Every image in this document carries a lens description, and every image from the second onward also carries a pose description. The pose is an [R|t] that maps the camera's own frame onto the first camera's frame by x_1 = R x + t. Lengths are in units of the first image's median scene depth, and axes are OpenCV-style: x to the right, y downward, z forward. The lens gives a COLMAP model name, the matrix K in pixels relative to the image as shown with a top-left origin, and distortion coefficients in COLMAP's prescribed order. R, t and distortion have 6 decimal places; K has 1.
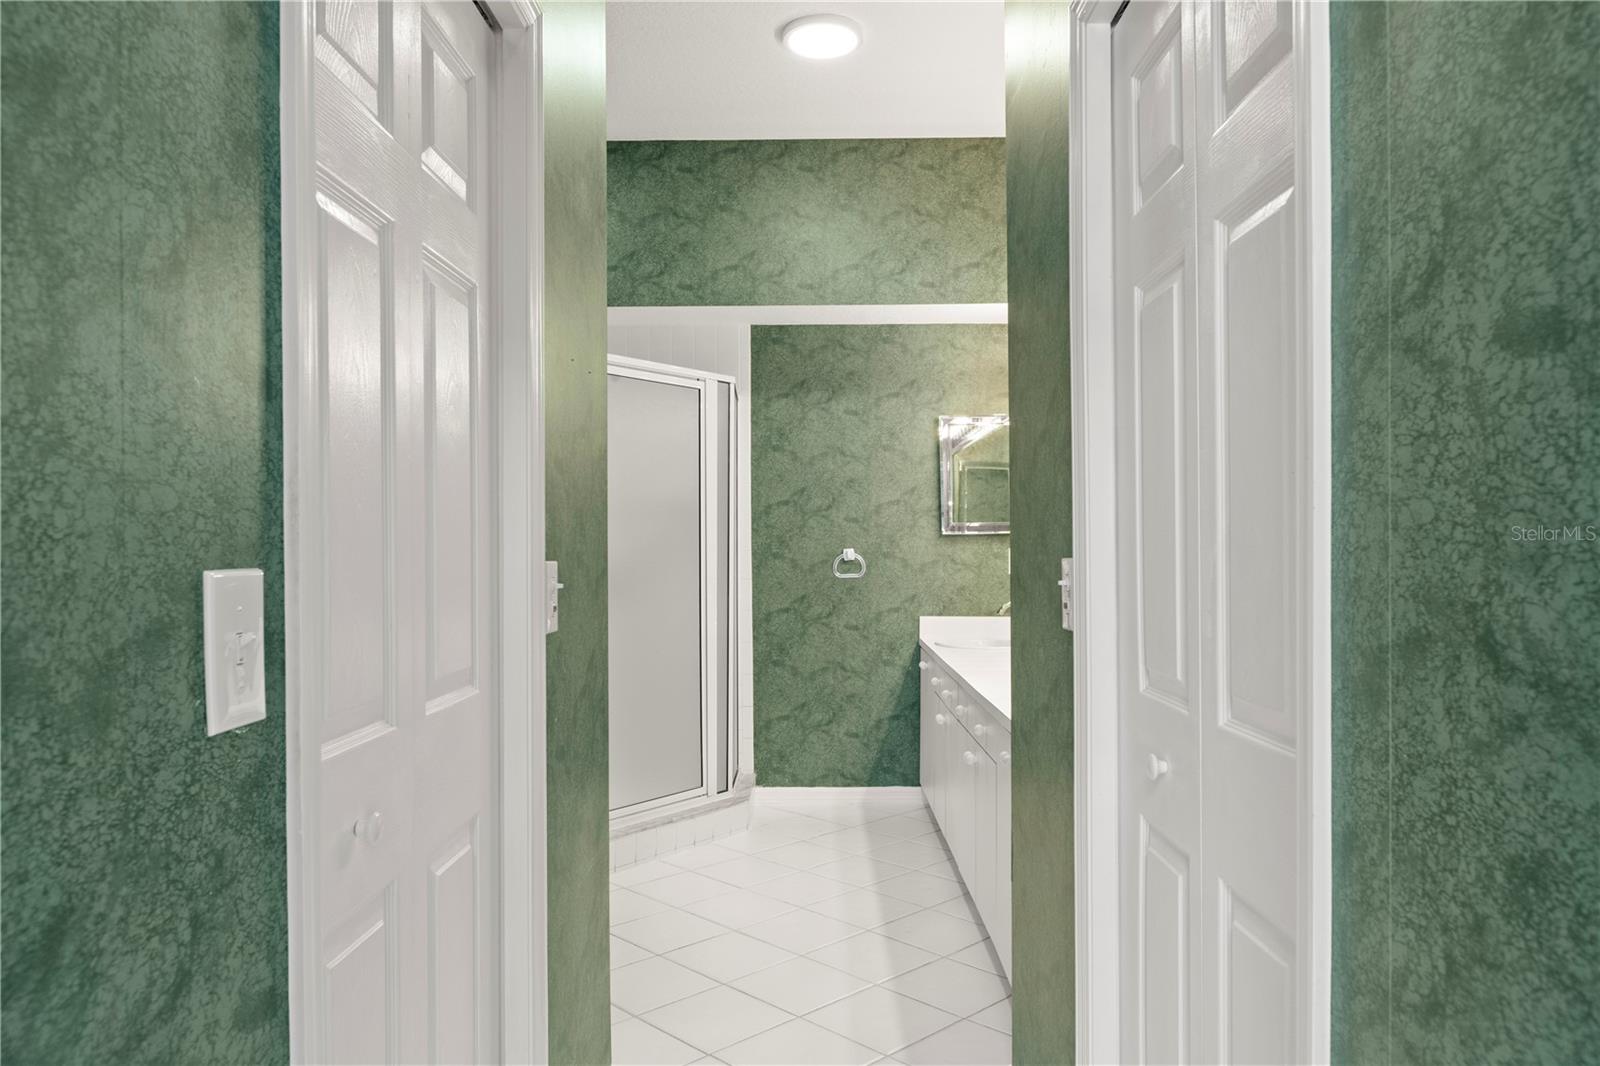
lens RADIAL K [[1156.5, 0, 800.4], [0, 1156.5, 537.7], [0, 0, 1]] dist [0.004195, 0.000238]
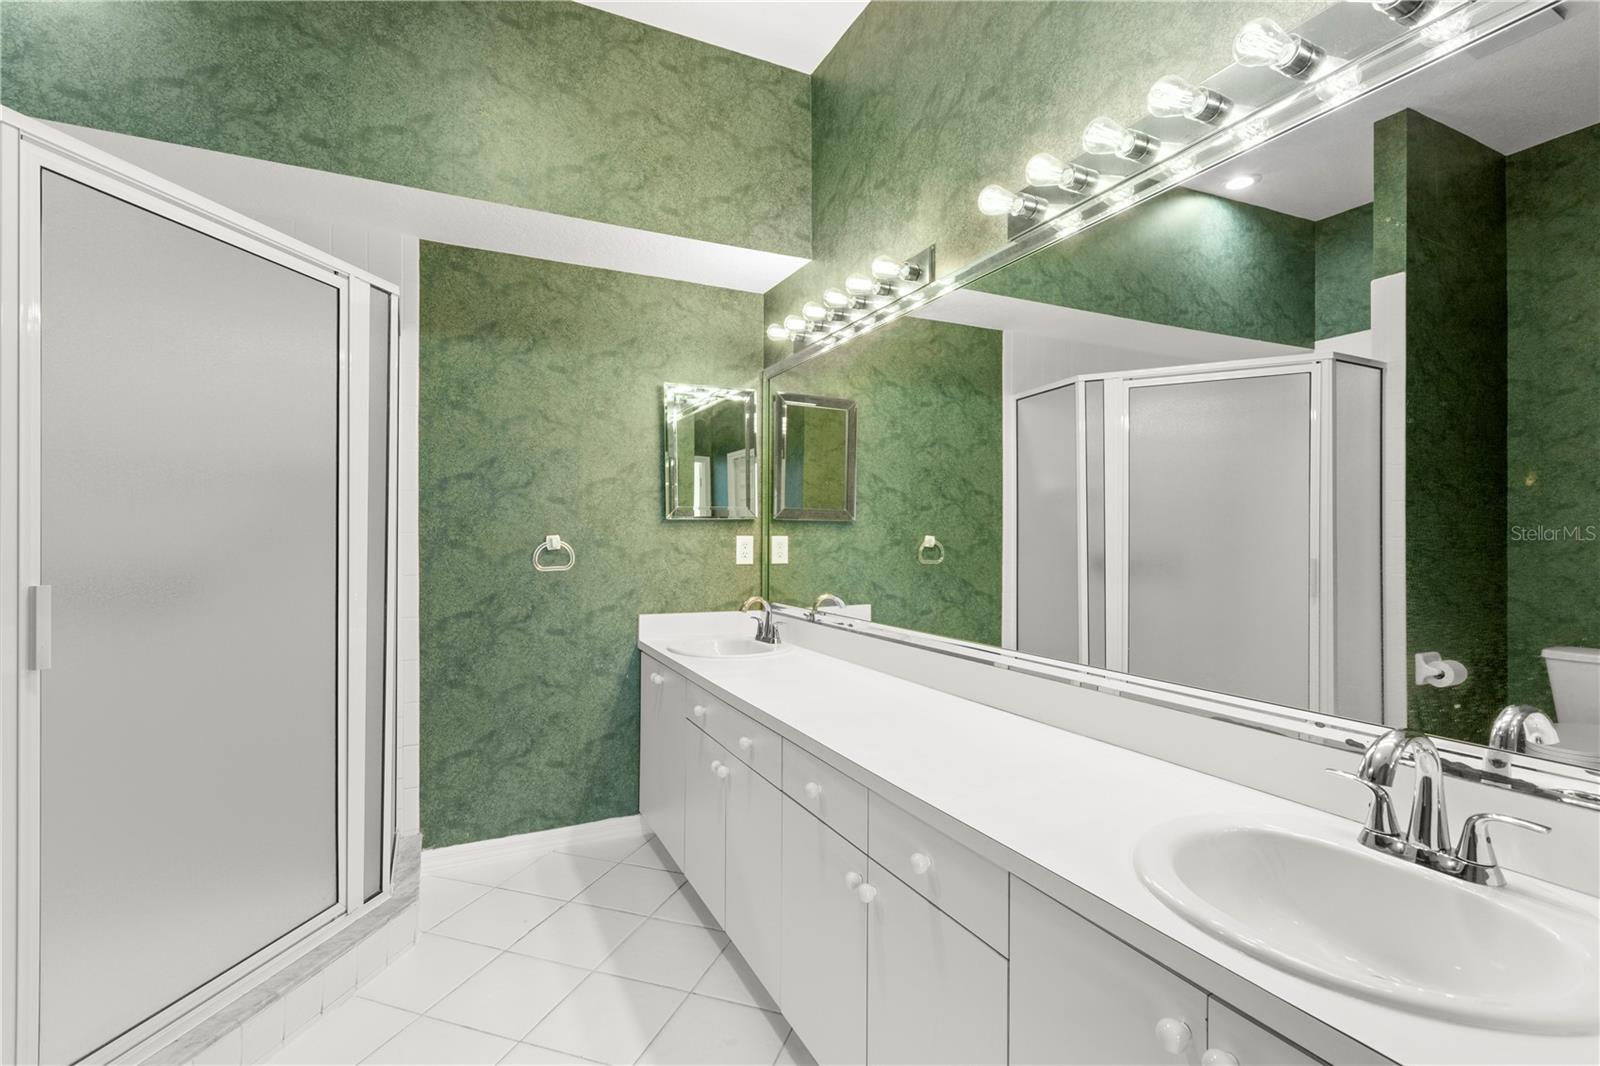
lens RADIAL K [[730.7, 0, 796.5], [0, 730.7, 528.6], [0, 0, 1]] dist [0.000714, 0.001355]
pose [[0.892504, 0.007925, 0.450969, -0.037384], [-0.008087, 0.999966, -0.001570, 0.004126], [-0.450966, -0.002246, 0.892538, 0.463955]]
